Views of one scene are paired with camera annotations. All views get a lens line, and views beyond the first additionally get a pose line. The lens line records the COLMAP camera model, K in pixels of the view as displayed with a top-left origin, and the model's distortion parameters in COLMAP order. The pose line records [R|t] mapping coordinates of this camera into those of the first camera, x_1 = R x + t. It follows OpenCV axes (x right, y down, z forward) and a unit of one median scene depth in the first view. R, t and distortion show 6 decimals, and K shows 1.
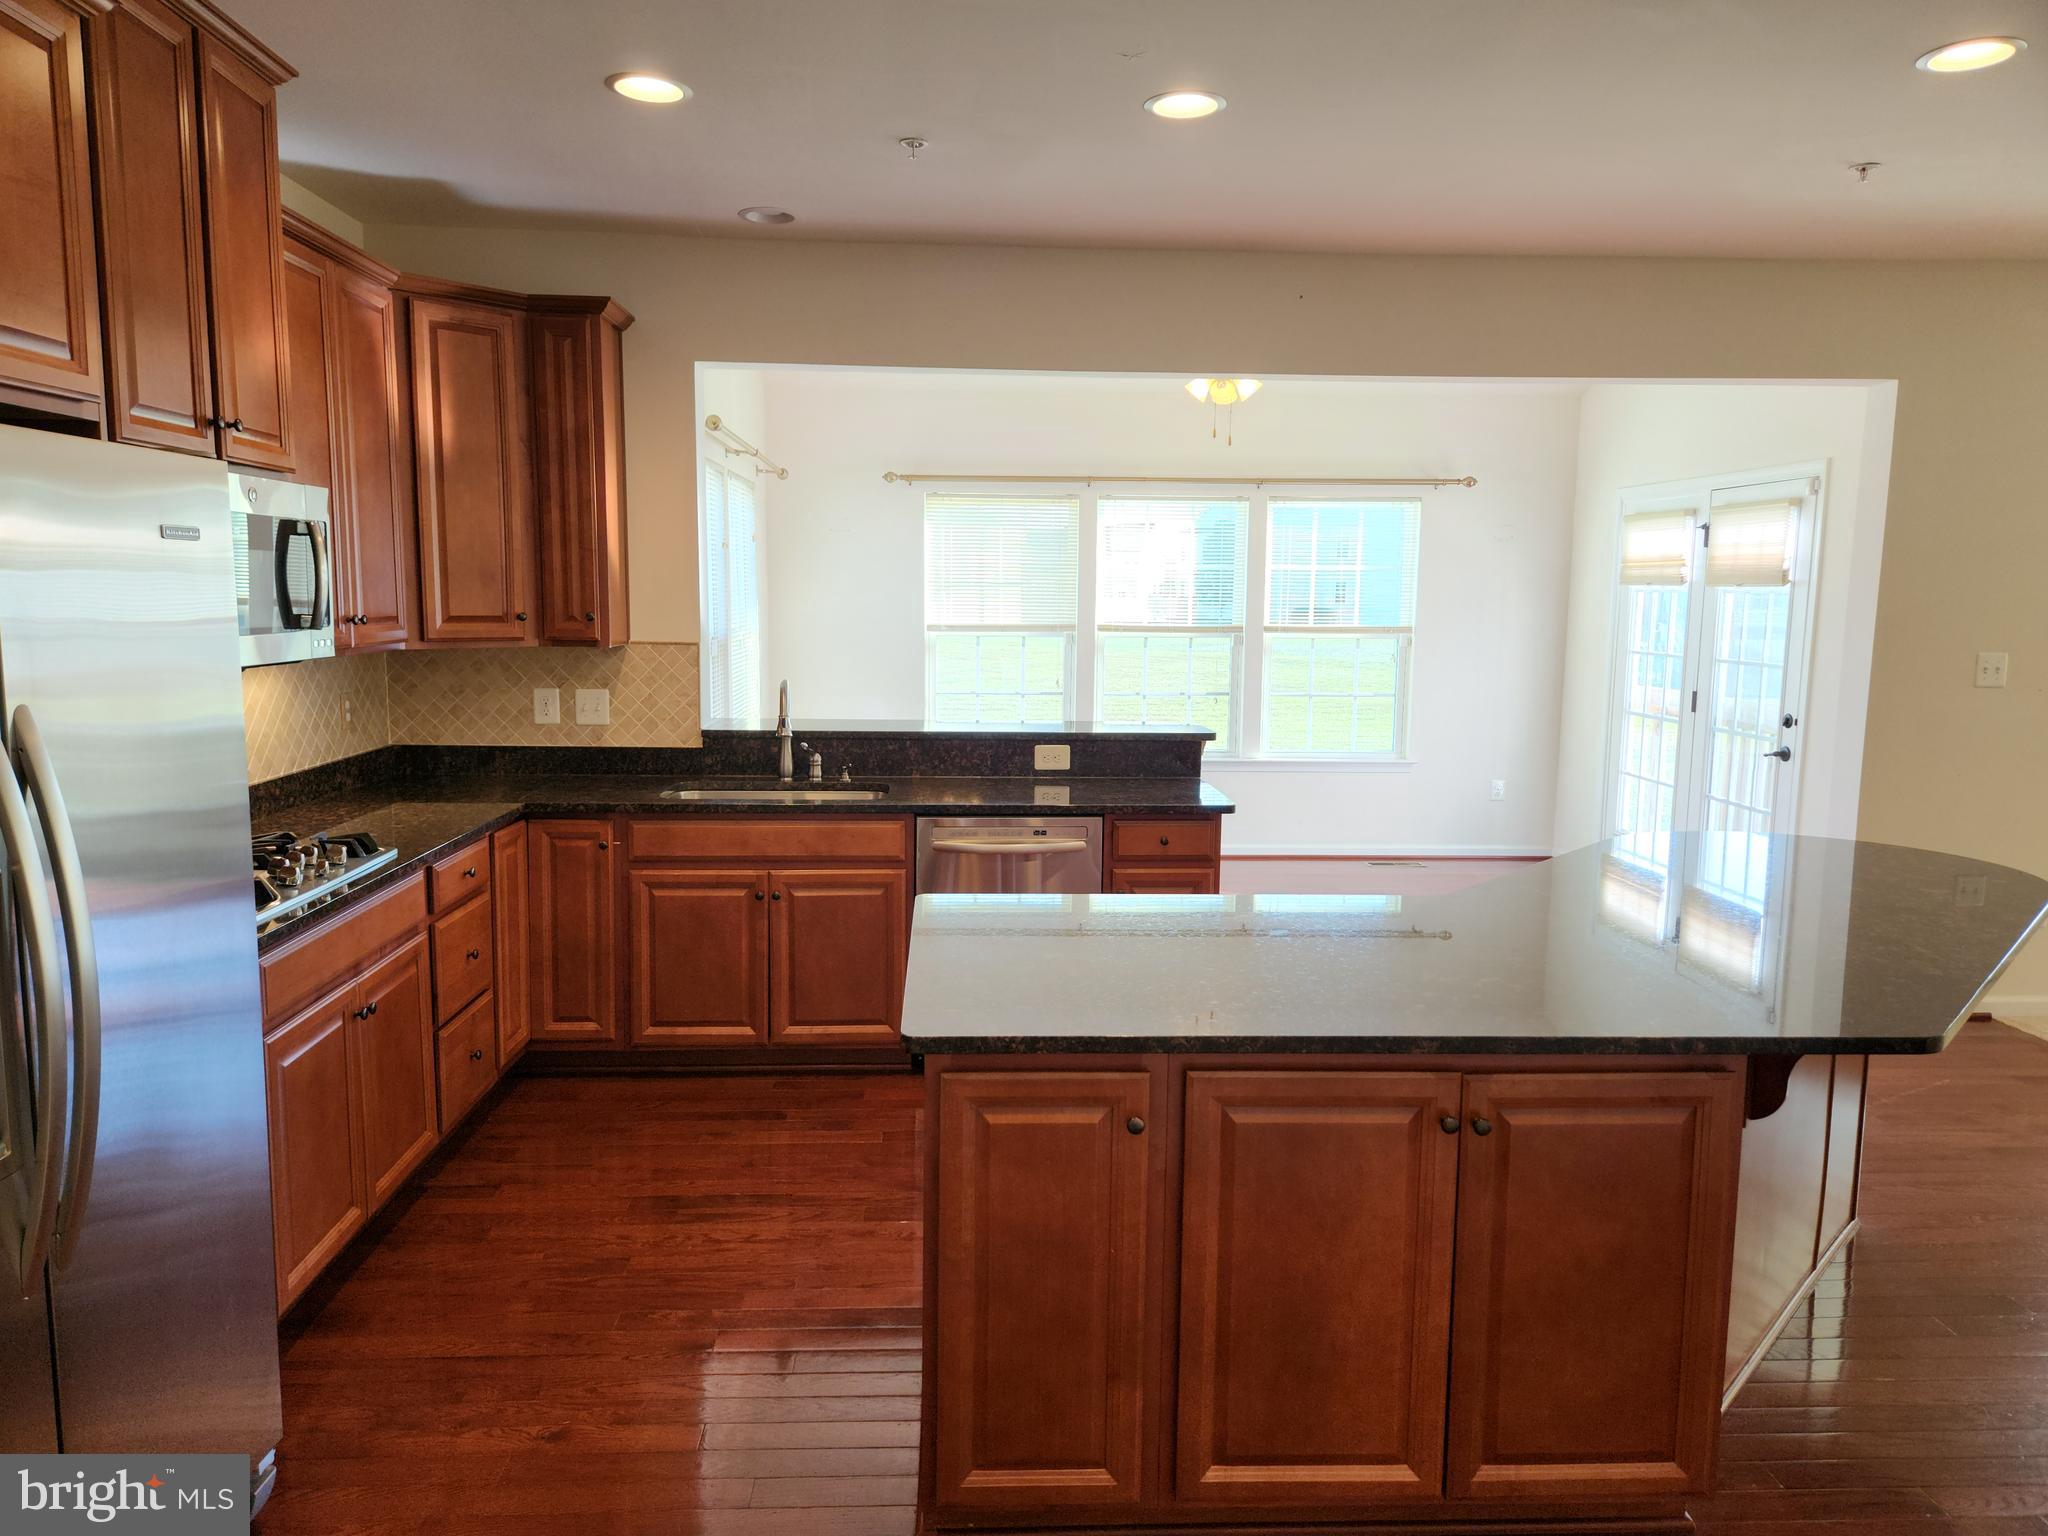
lens RADIAL K [[1366.0, 0, 1009.6], [0, 1366.0, 760.1], [0, 0, 1]] dist [0.028596, -0.008621]
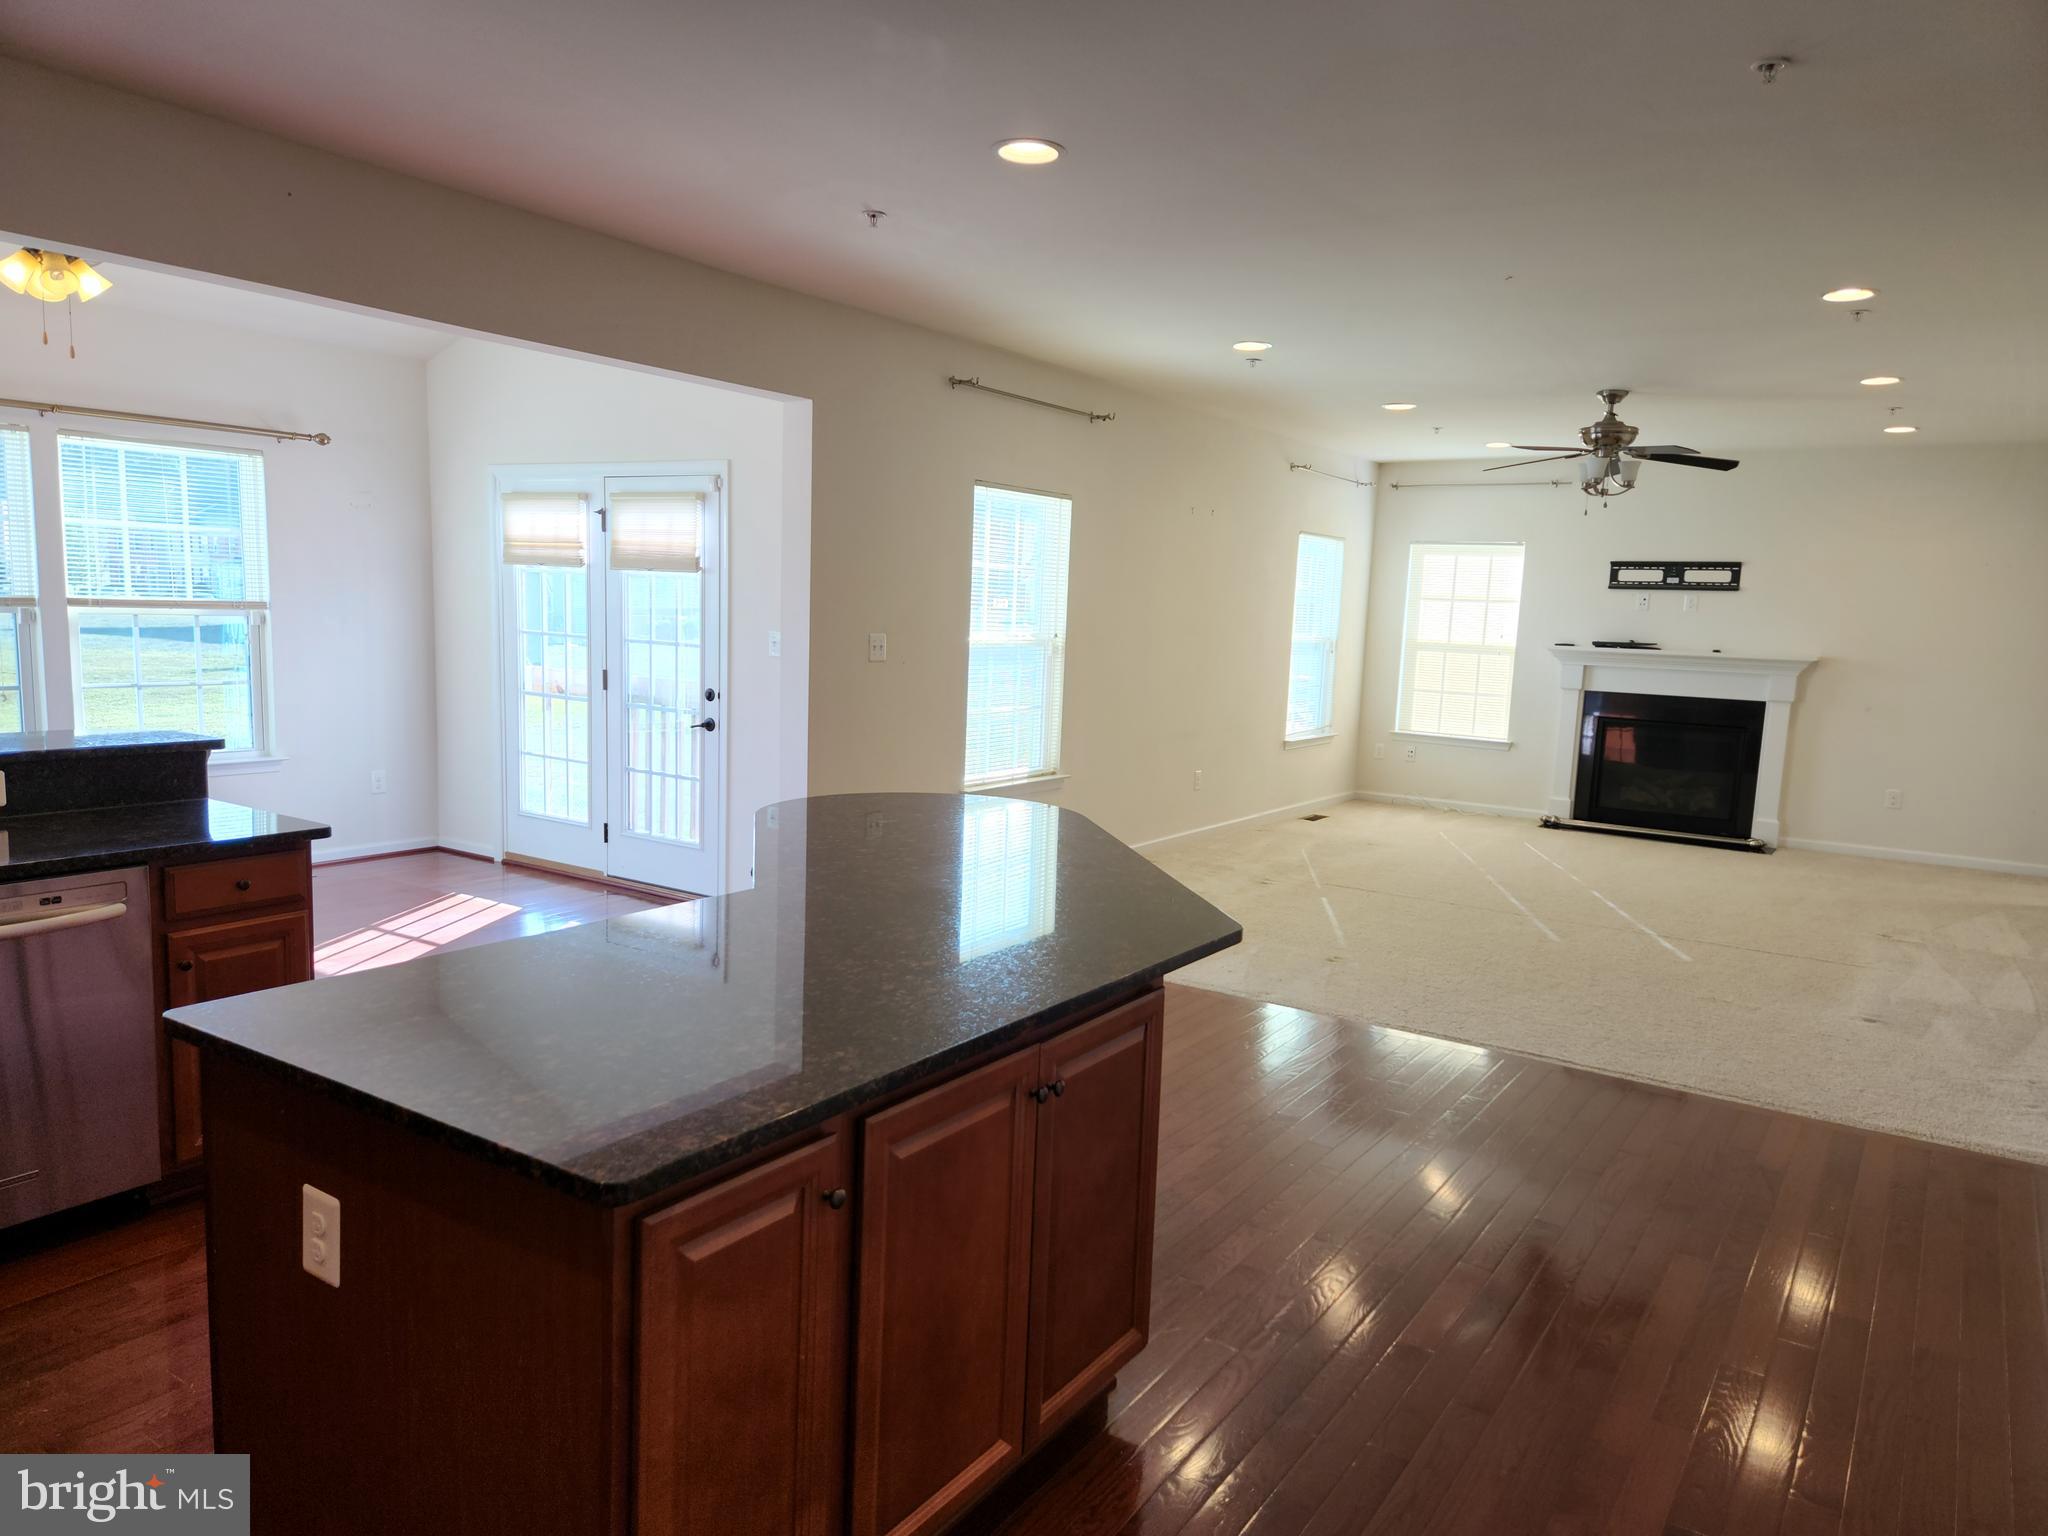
lens RADIAL K [[1366.0, 0, 1058.2], [0, 1366.0, 766.9], [0, 0, 1]] dist [0.028596, -0.008621]
pose [[0.582870, -0.083544, 0.808259, -0.170795], [0.065690, 0.996289, 0.055608, -0.013712], [-0.809906, 0.020682, 0.586195, 0.131329]]
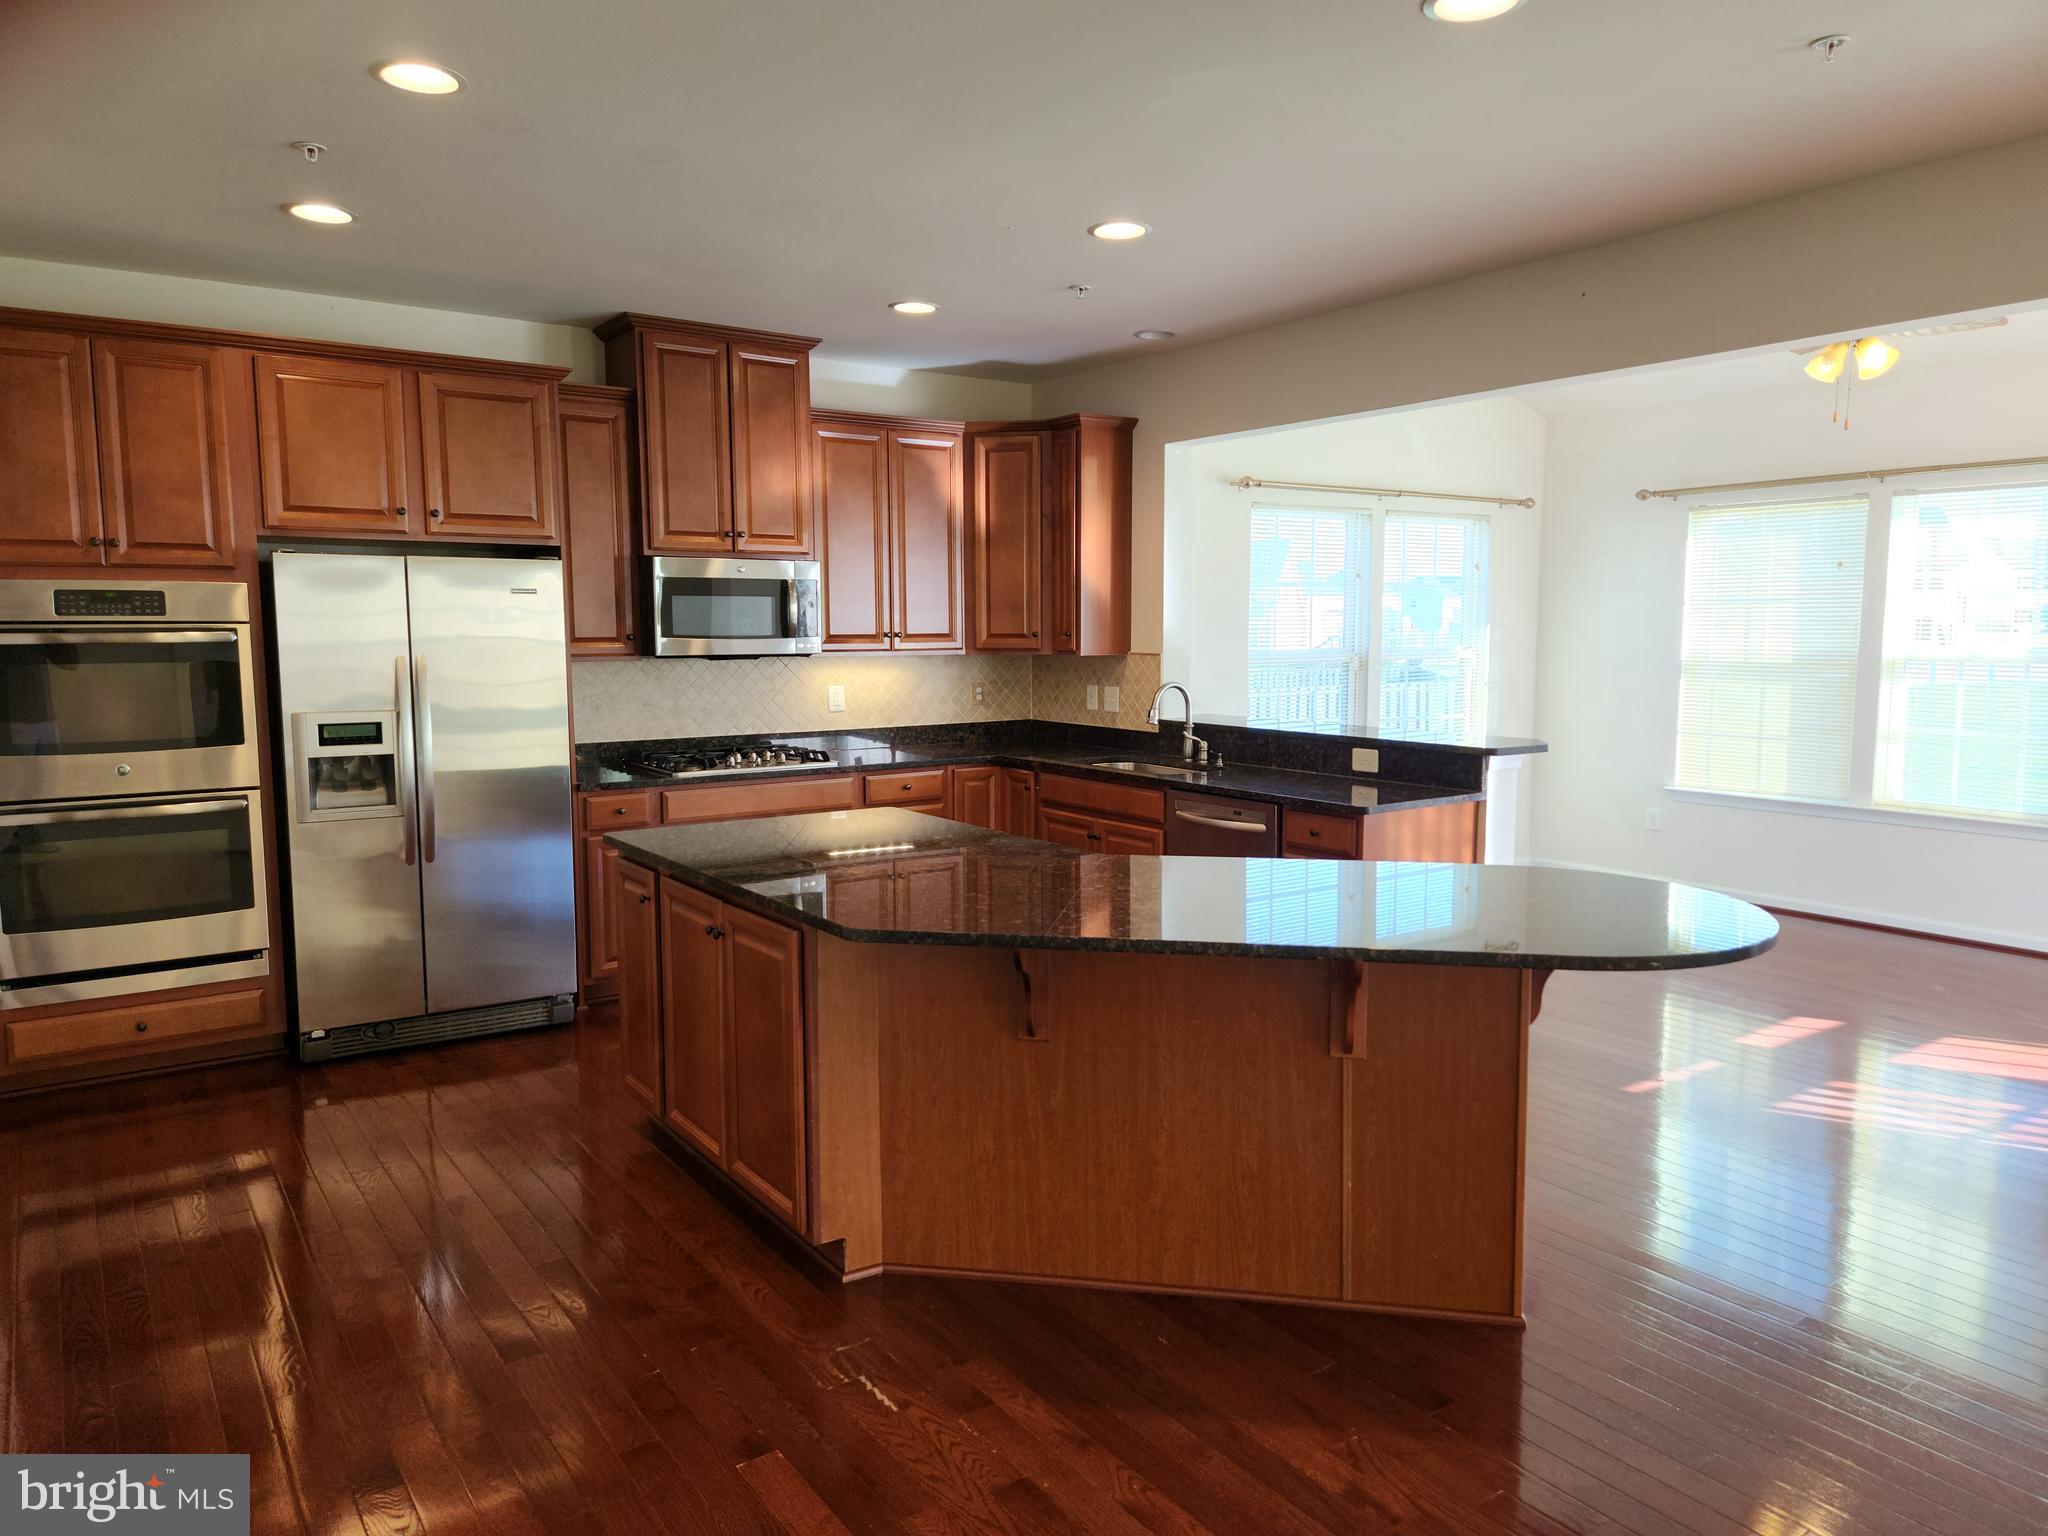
lens RADIAL K [[1366.0, 0, 1028.4], [0, 1366.0, 768.9], [0, 0, 1]] dist [0.028596, -0.008621]
pose [[0.522554, 0.077503, -0.849076, 0.667844], [-0.095013, 0.994950, 0.032344, -0.004180], [0.847295, 0.063771, 0.527280, 0.159074]]
